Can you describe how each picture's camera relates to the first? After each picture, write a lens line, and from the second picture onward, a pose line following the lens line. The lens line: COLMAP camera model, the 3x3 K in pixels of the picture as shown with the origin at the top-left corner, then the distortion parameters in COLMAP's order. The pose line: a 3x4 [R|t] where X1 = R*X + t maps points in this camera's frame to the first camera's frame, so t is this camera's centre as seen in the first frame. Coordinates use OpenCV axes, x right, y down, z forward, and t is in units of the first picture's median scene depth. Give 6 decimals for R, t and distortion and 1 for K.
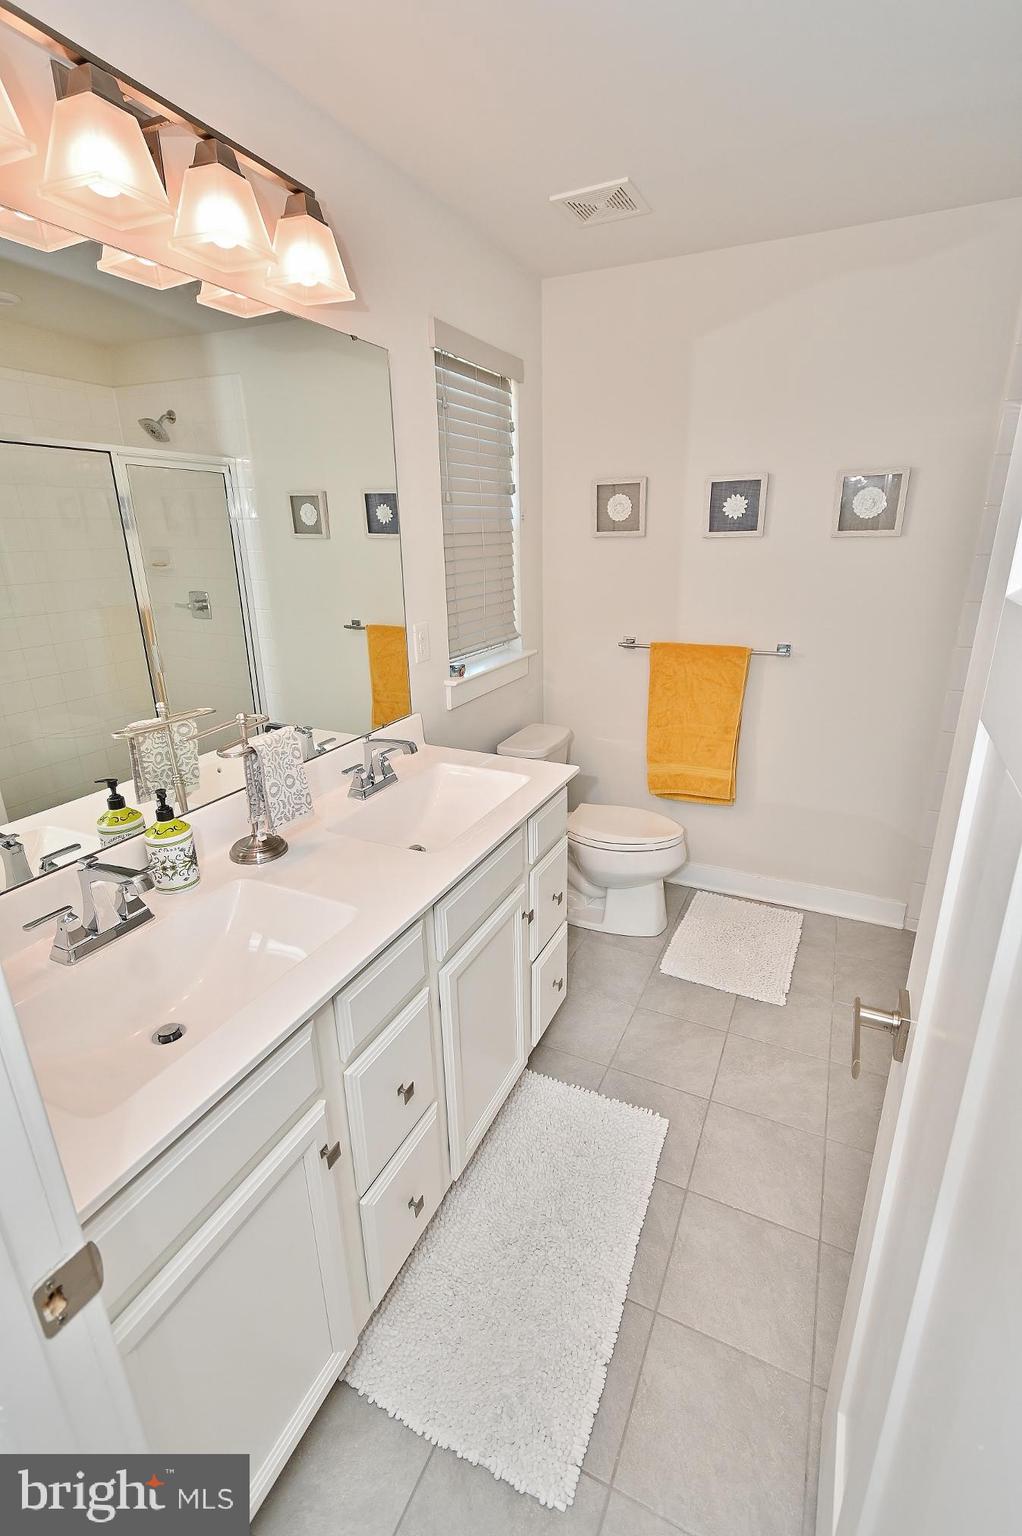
lens RADIAL K [[677.5, 0, 512.4], [0, 677.5, 780.5], [0, 0, 1]] dist [0.007951, -0.004380]
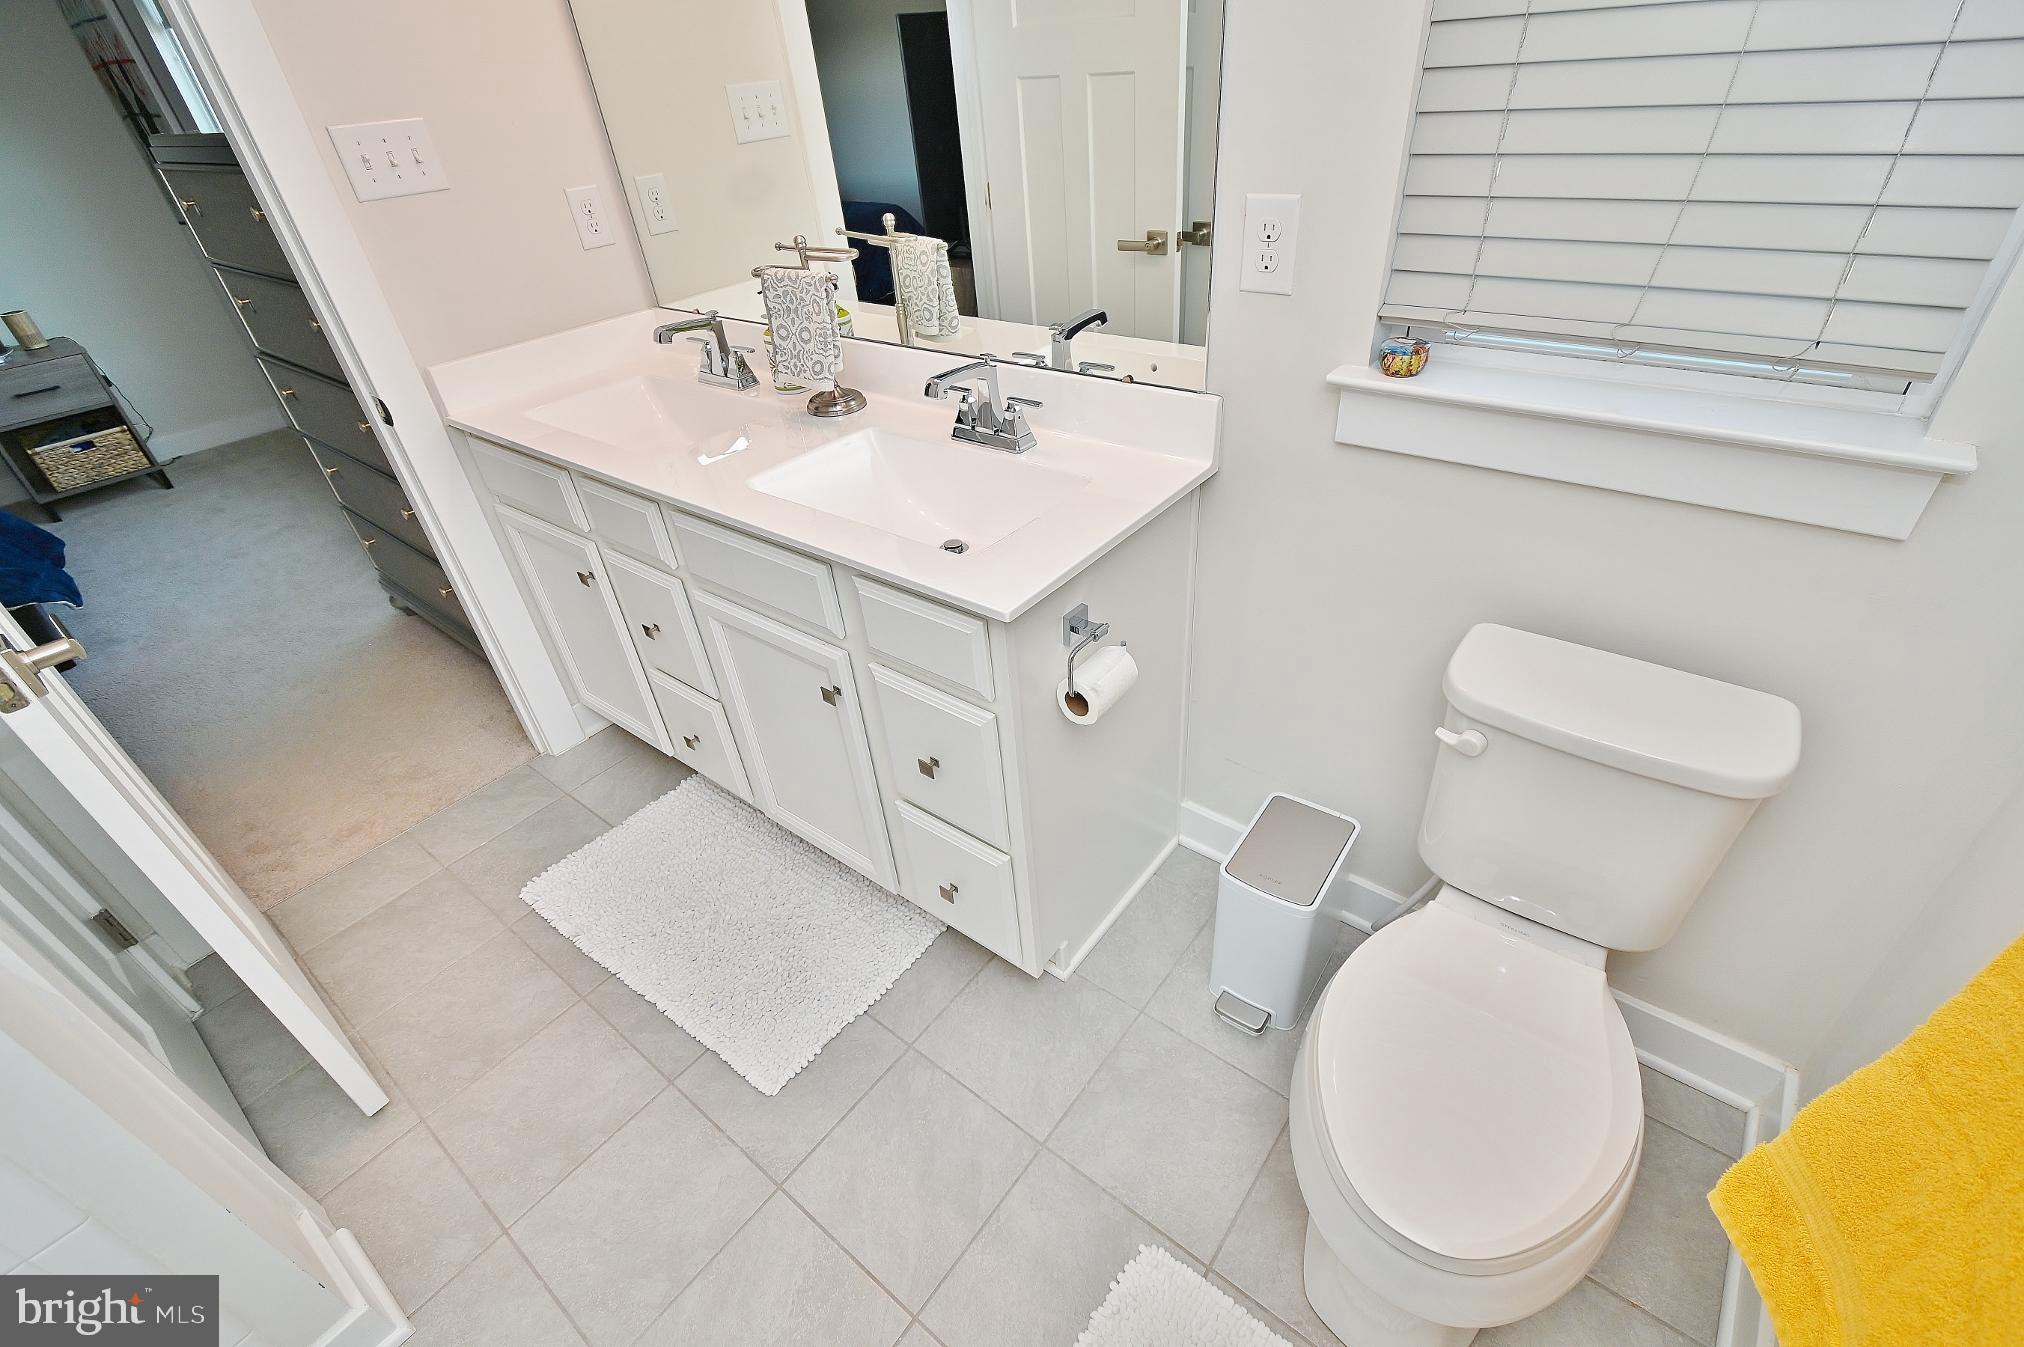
lens RADIAL K [[892.7, 0, 1033.4], [0, 892.7, 670.2], [0, 0, 1]] dist [0.007951, -0.004380]
pose [[-0.208914, 0.590591, -0.779460, 0.754948], [-0.271198, 0.730798, 0.626407, -0.476710], [0.939578, 0.342253, 0.007493, 1.380754]]
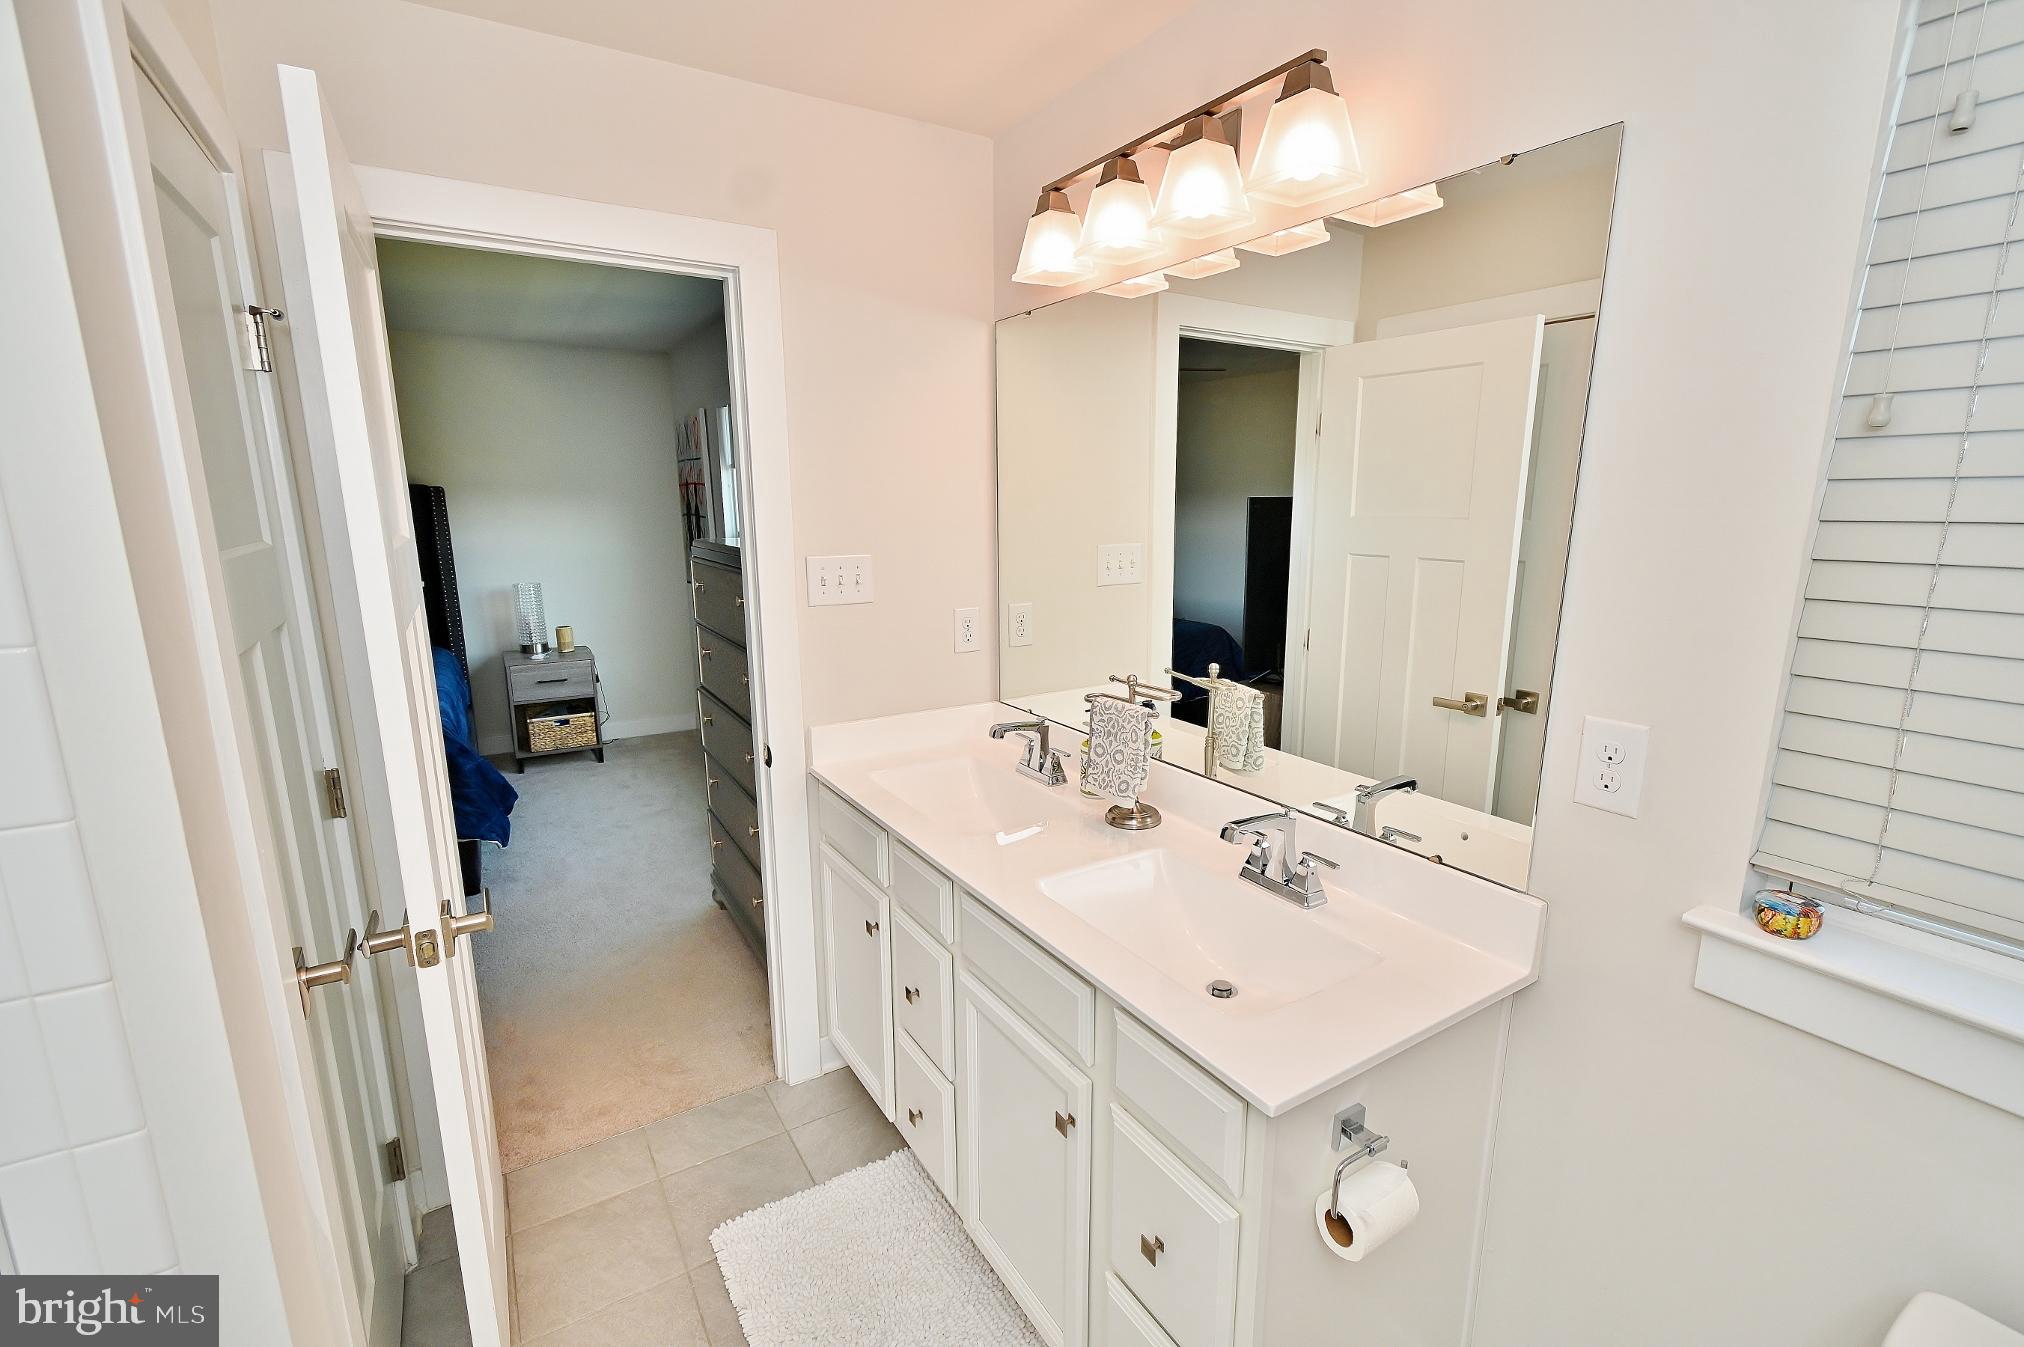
lens RADIAL K [[892.7, 0, 1038.3], [0, 892.7, 679.8], [0, 0, 1]] dist [0.007951, -0.004380]
pose [[-0.527371, 0.189844, -0.828154, 0.740540], [-0.282378, 0.880146, 0.381582, -0.531405], [0.801338, 0.435088, -0.410556, 1.343340]]
